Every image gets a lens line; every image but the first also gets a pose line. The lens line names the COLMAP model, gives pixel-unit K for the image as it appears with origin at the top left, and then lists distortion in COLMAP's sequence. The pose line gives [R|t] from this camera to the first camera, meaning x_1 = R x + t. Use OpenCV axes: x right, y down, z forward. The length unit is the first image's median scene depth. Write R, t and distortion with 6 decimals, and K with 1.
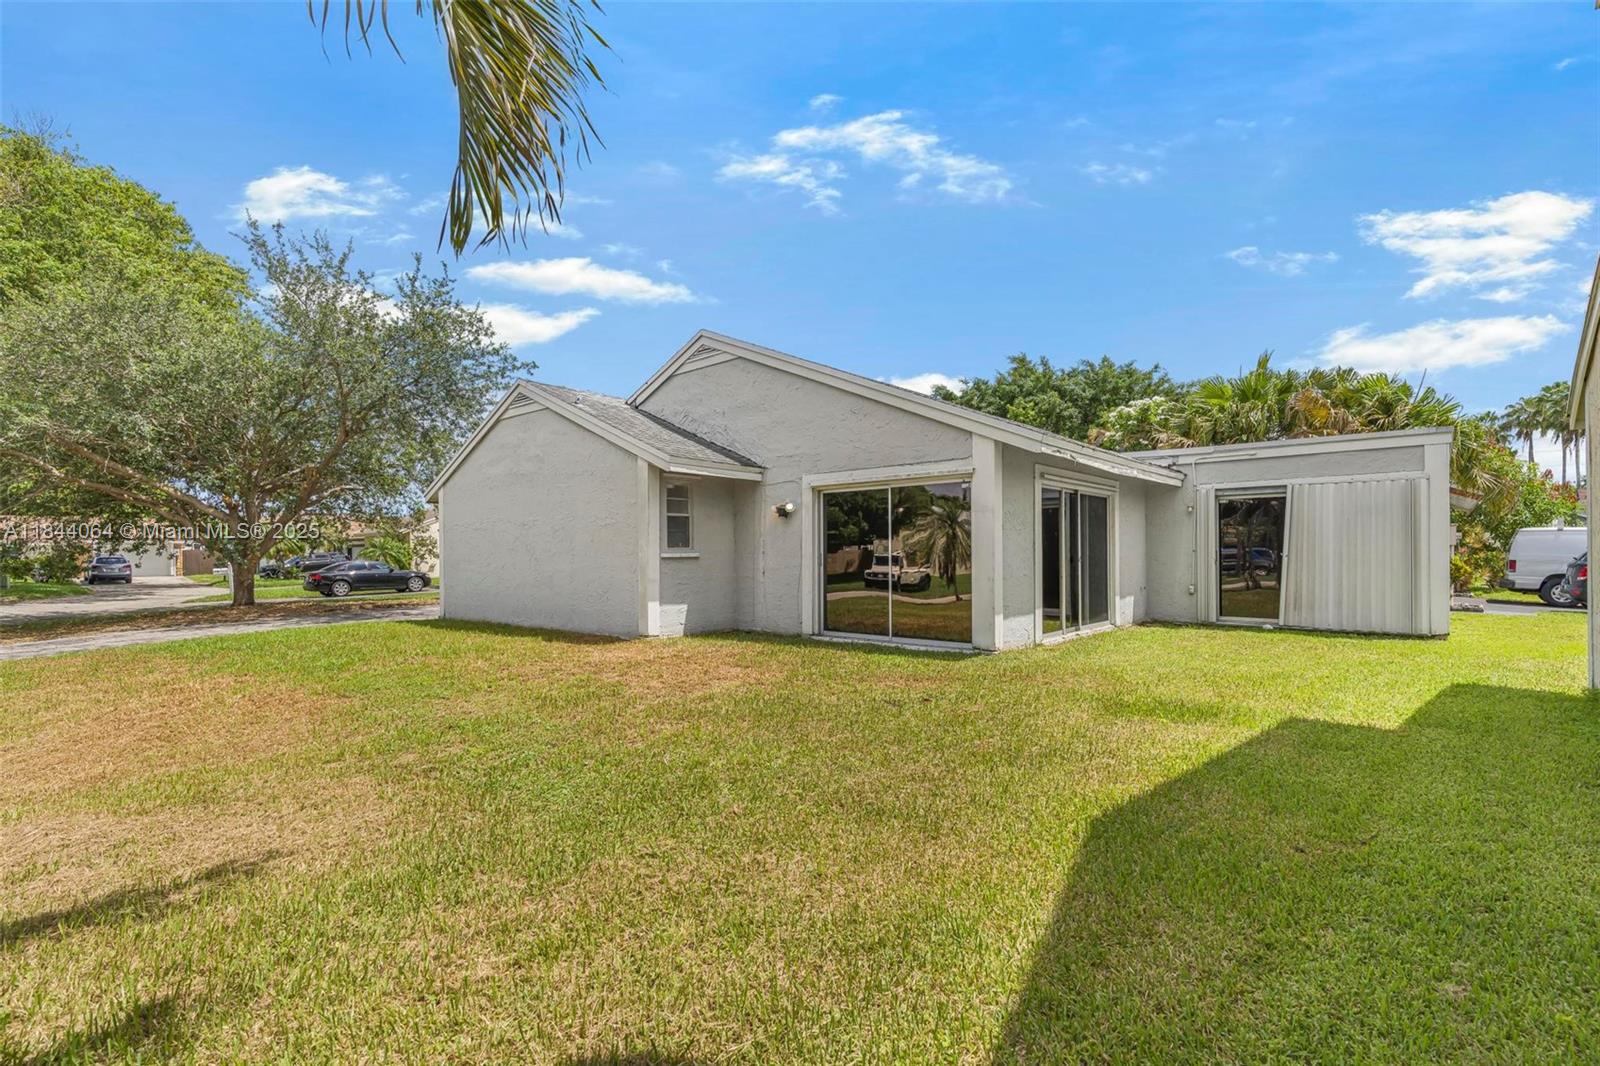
lens RADIAL K [[720.9, 0, 800.0], [0, 720.9, 533.0], [0, 0, 1]] dist [-0.010608, 0.000564]
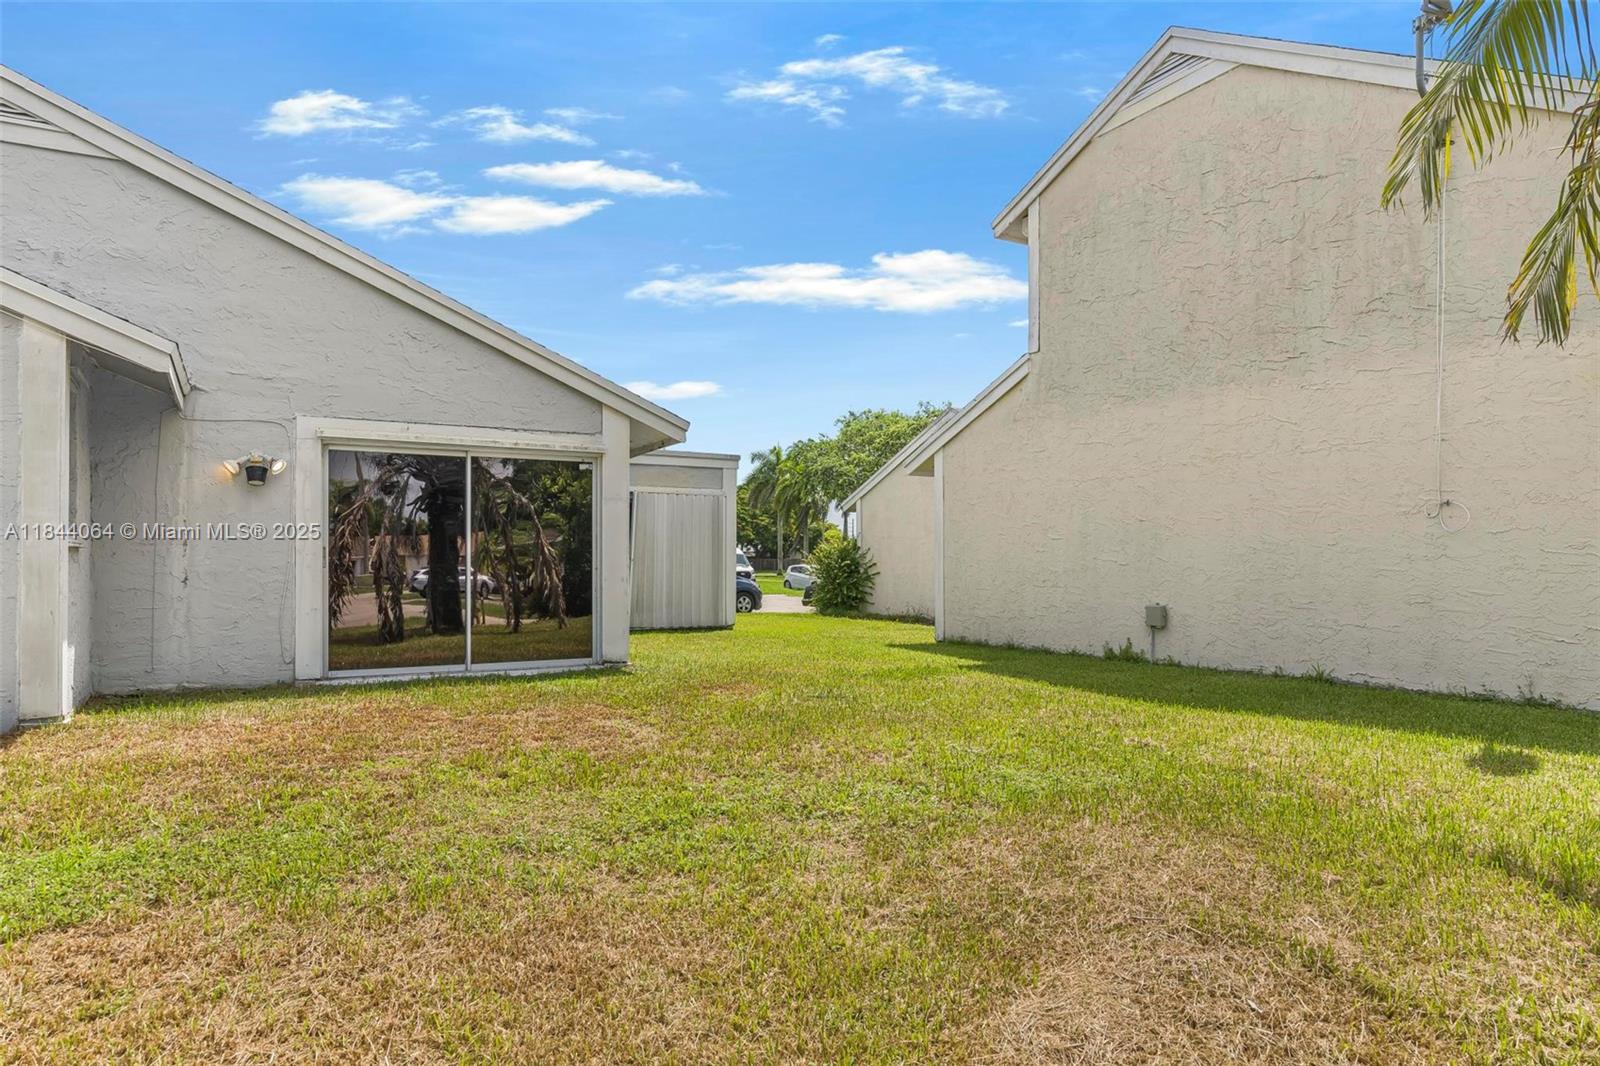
lens RADIAL K [[1010.6, 0, 800.6], [0, 1010.6, 541.2], [0, 0, 1]] dist [0.003345, 0.000407]
pose [[0.302521, 0.028807, 0.952707, -0.688182], [-0.027540, 0.999390, -0.021473, 0.031824], [-0.952745, -0.019741, 0.303130, 0.353521]]
